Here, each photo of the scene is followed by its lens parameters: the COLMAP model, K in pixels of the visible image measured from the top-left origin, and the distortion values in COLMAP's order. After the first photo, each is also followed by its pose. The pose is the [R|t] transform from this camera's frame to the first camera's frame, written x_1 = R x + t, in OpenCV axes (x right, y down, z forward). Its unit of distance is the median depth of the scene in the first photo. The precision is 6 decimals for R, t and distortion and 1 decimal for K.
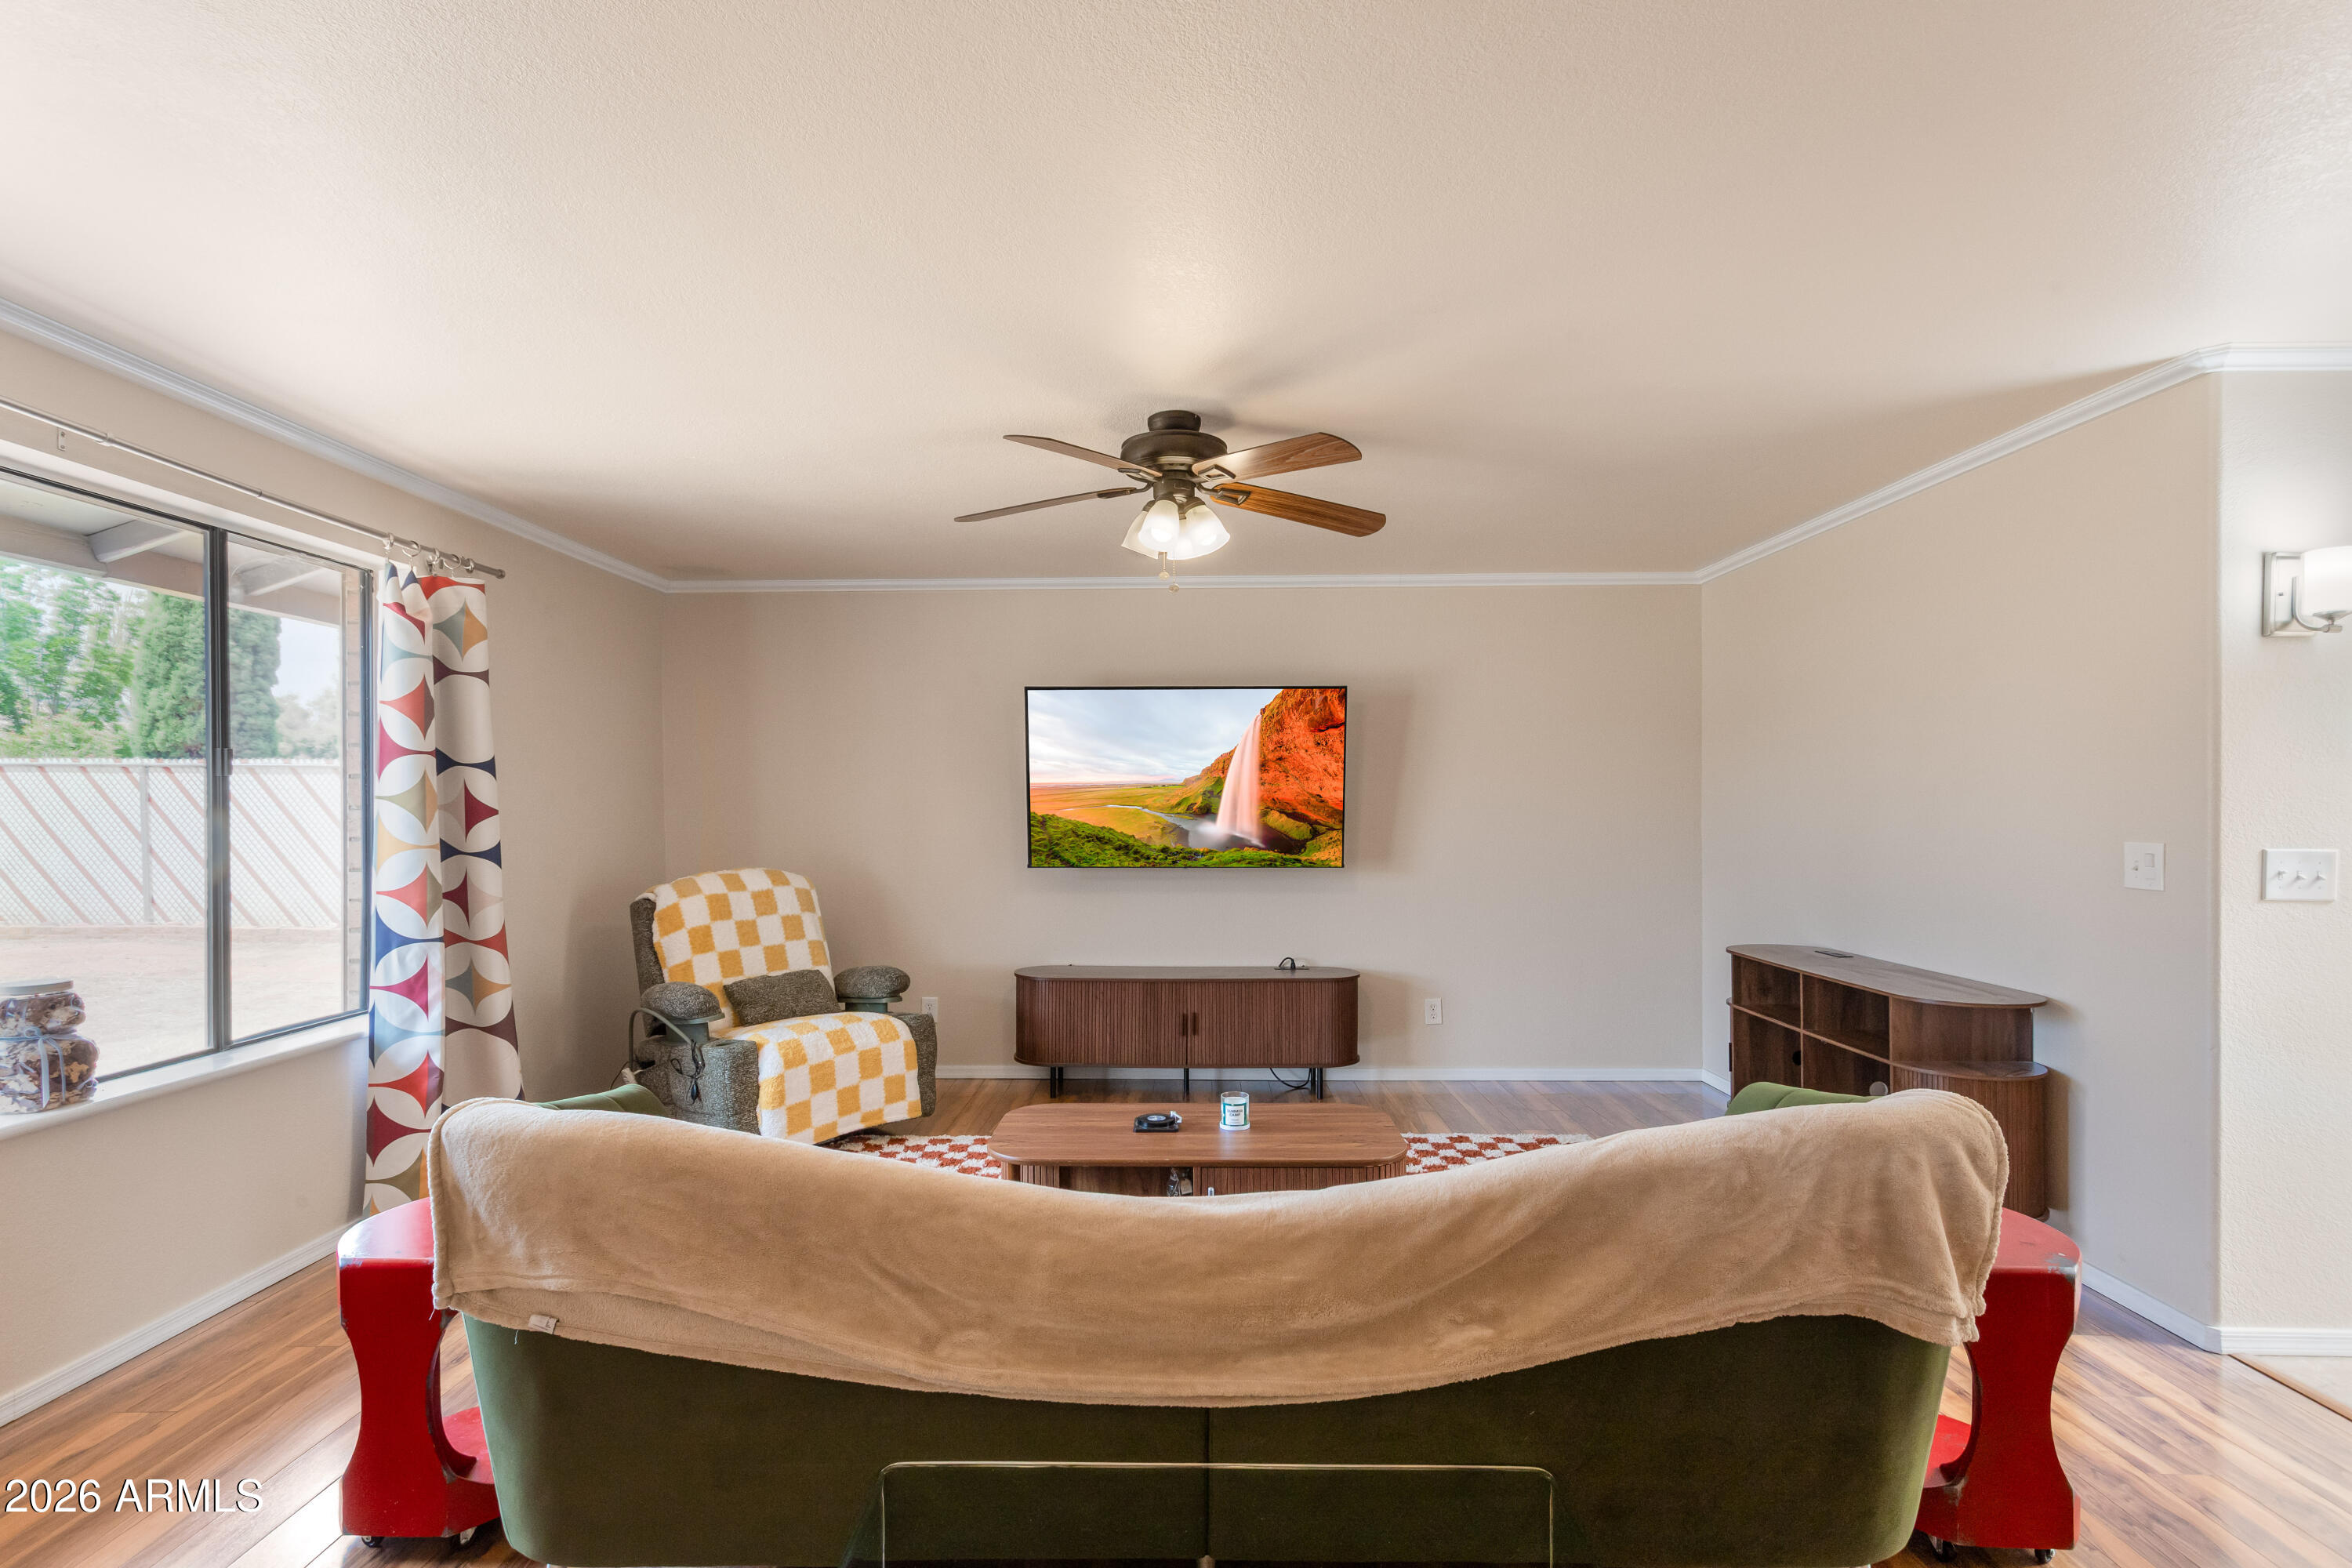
lens RADIAL K [[1180.9, 0, 1166.0], [0, 1180.9, 816.1], [0, 0, 1]] dist [0.000556, -0.000079]
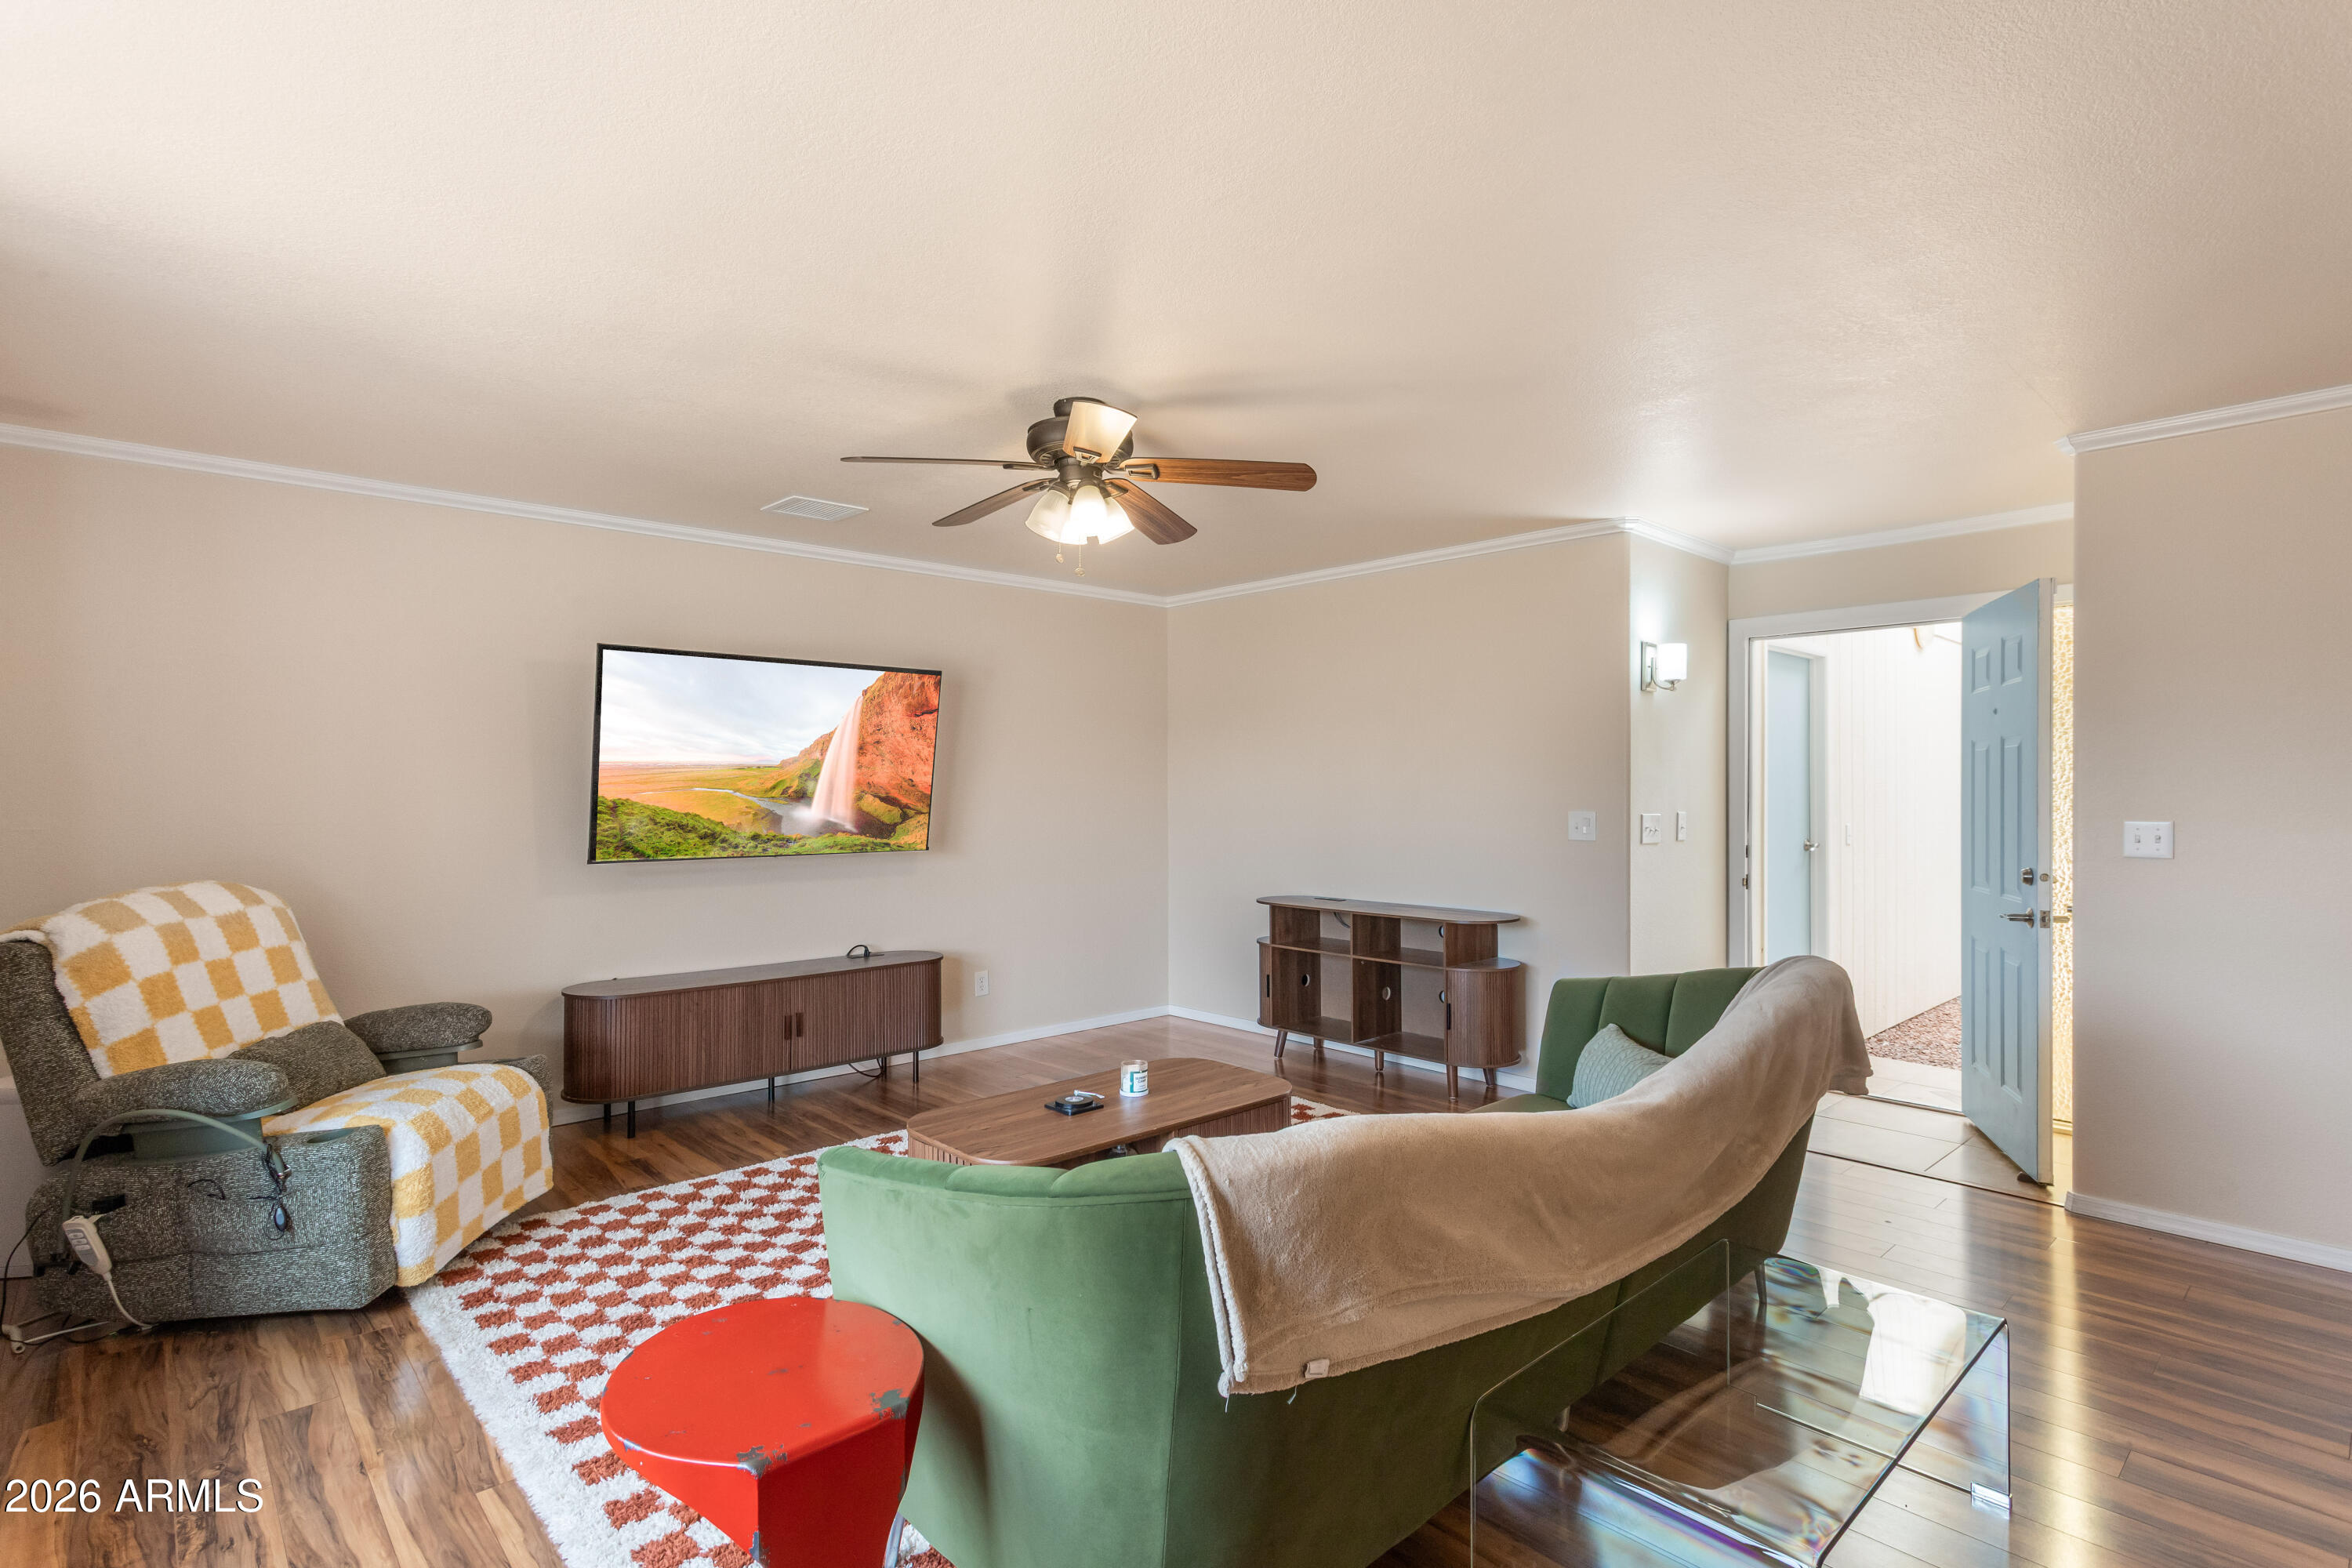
lens RADIAL K [[1144.1, 0, 1176.0], [0, 1144.1, 784.0], [0, 0, 1]] dist [0.017472, -0.000449]
pose [[0.718583, 0.006421, 0.695411, -0.387256], [0.003897, 0.999905, -0.013258, 0.000061], [-0.695430, 0.012237, 0.718490, 0.142716]]
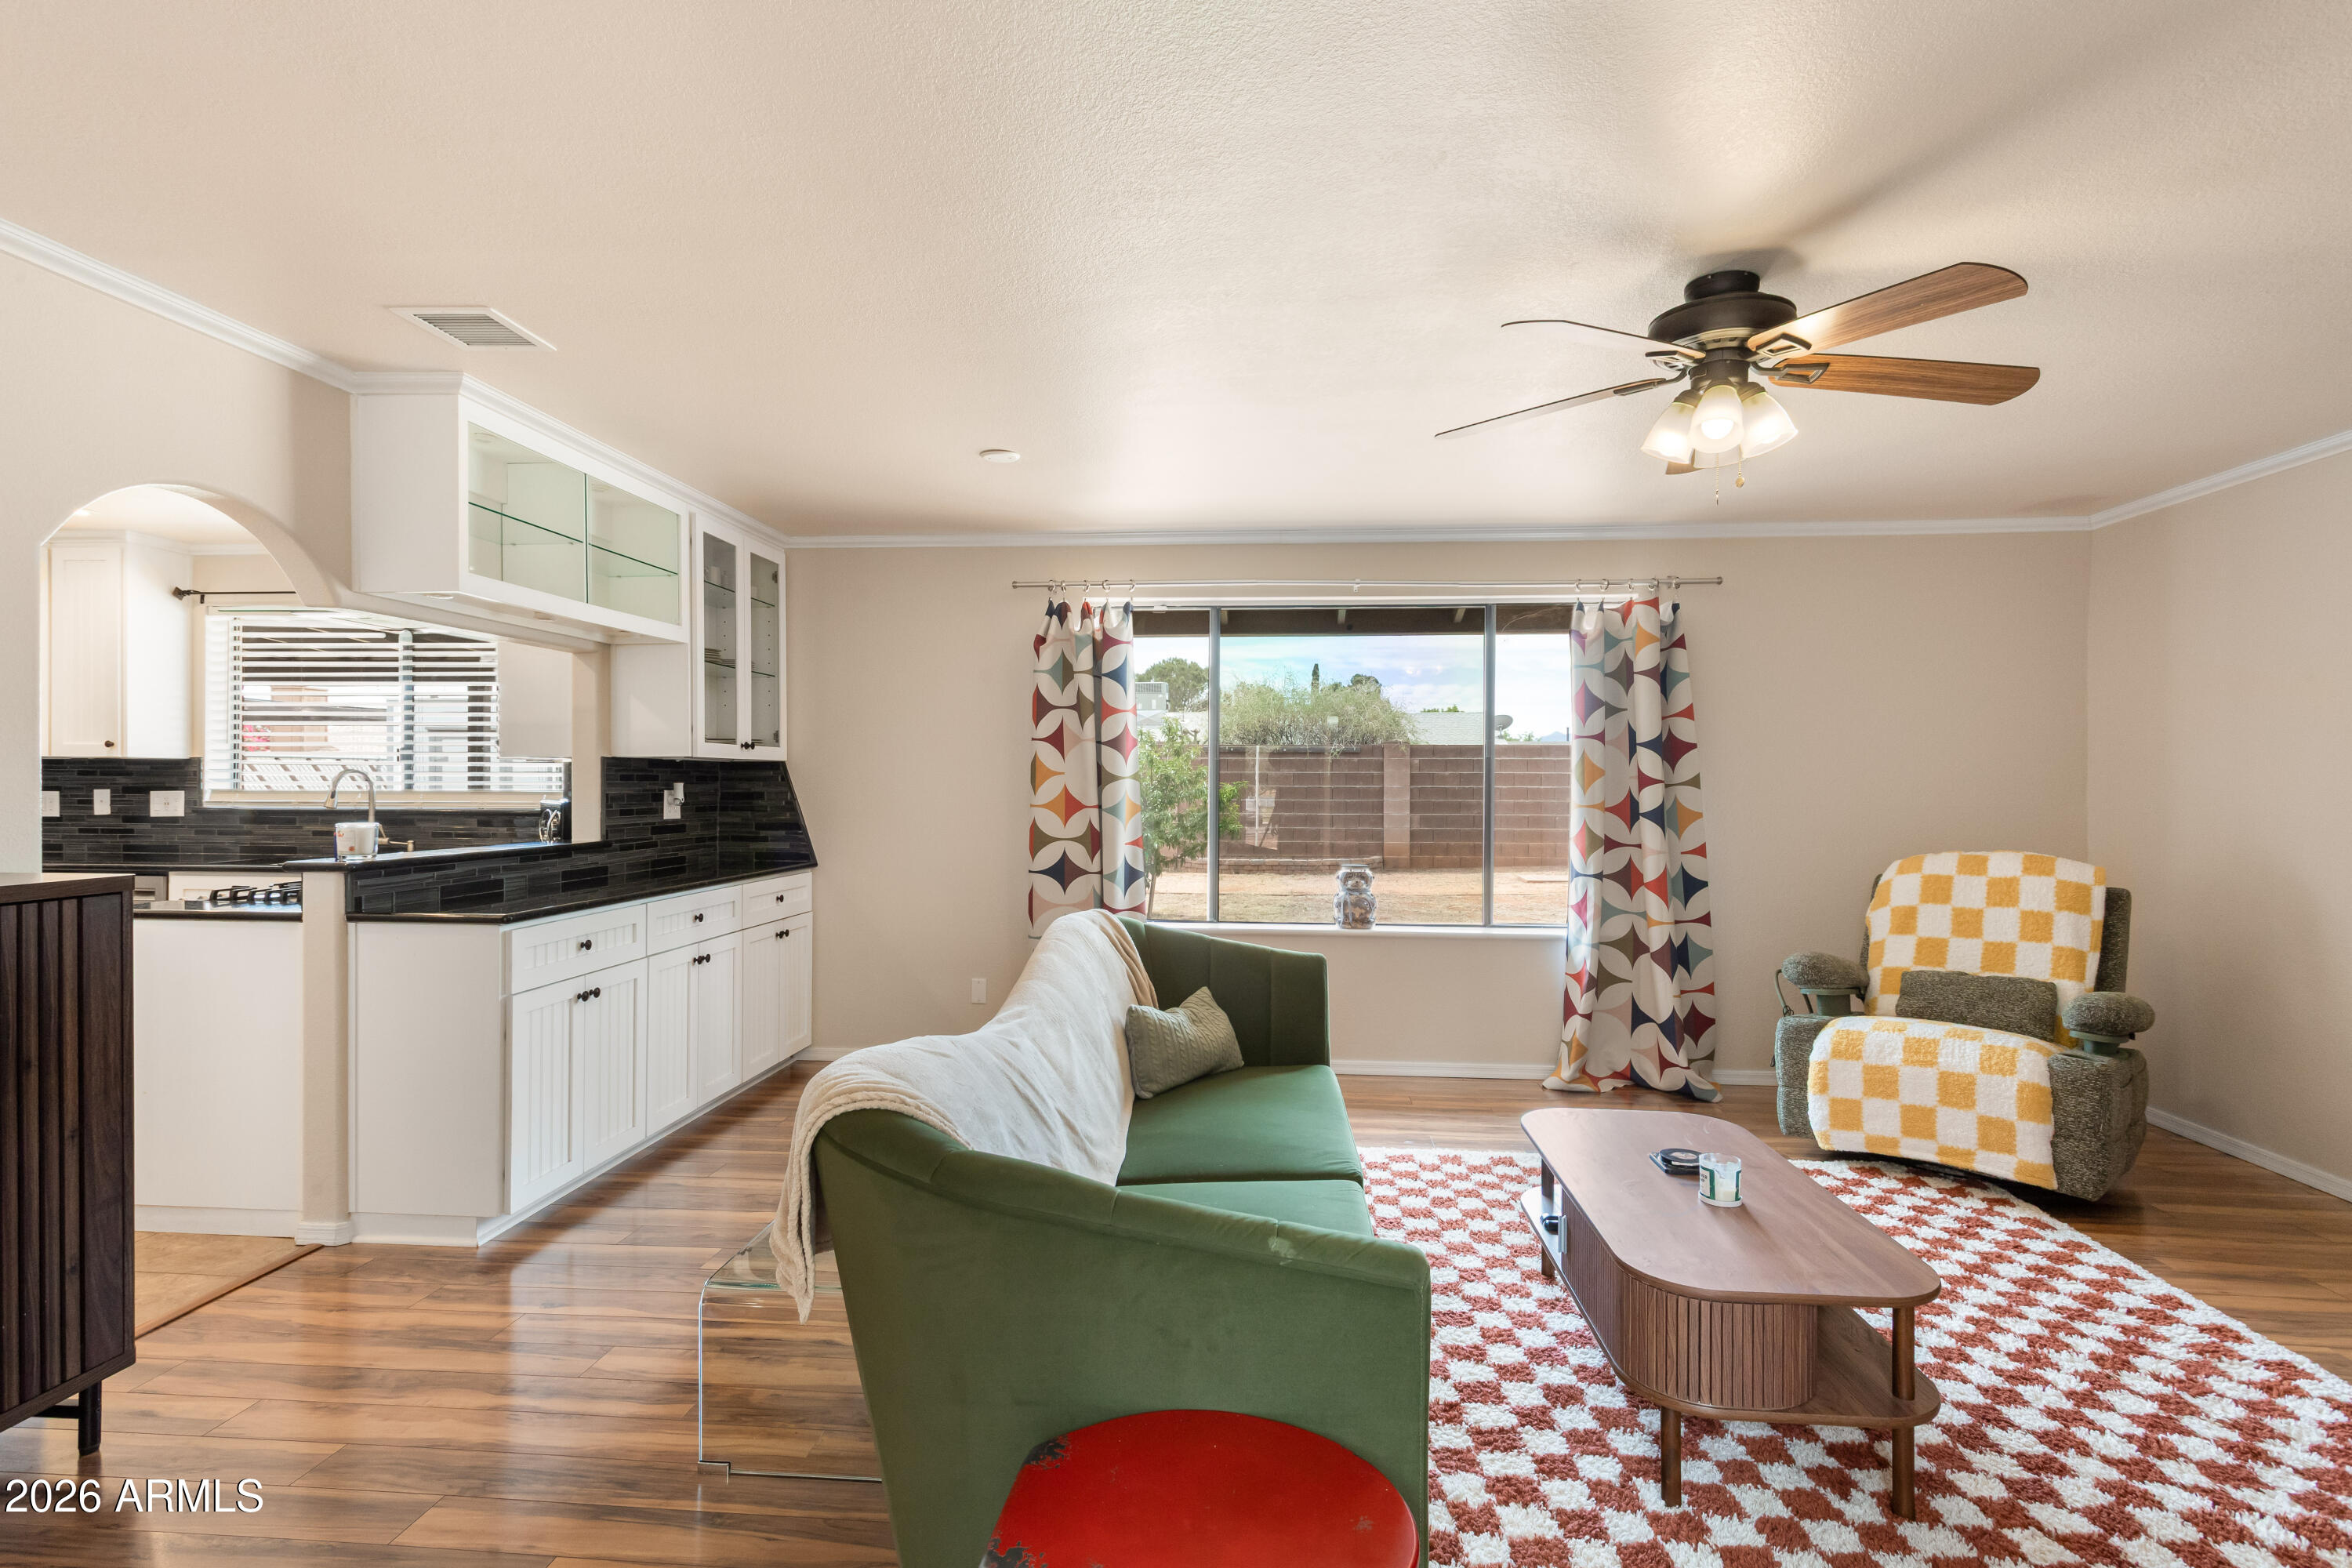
lens RADIAL K [[1144.1, 0, 1176.0], [0, 1144.1, 784.0], [0, 0, 1]] dist [0.017472, -0.000449]
pose [[-0.070540, 0.009850, -0.997460, 0.503022], [-0.011424, 0.999878, 0.010682, -0.006950], [0.997444, 0.012148, -0.070419, 0.427874]]
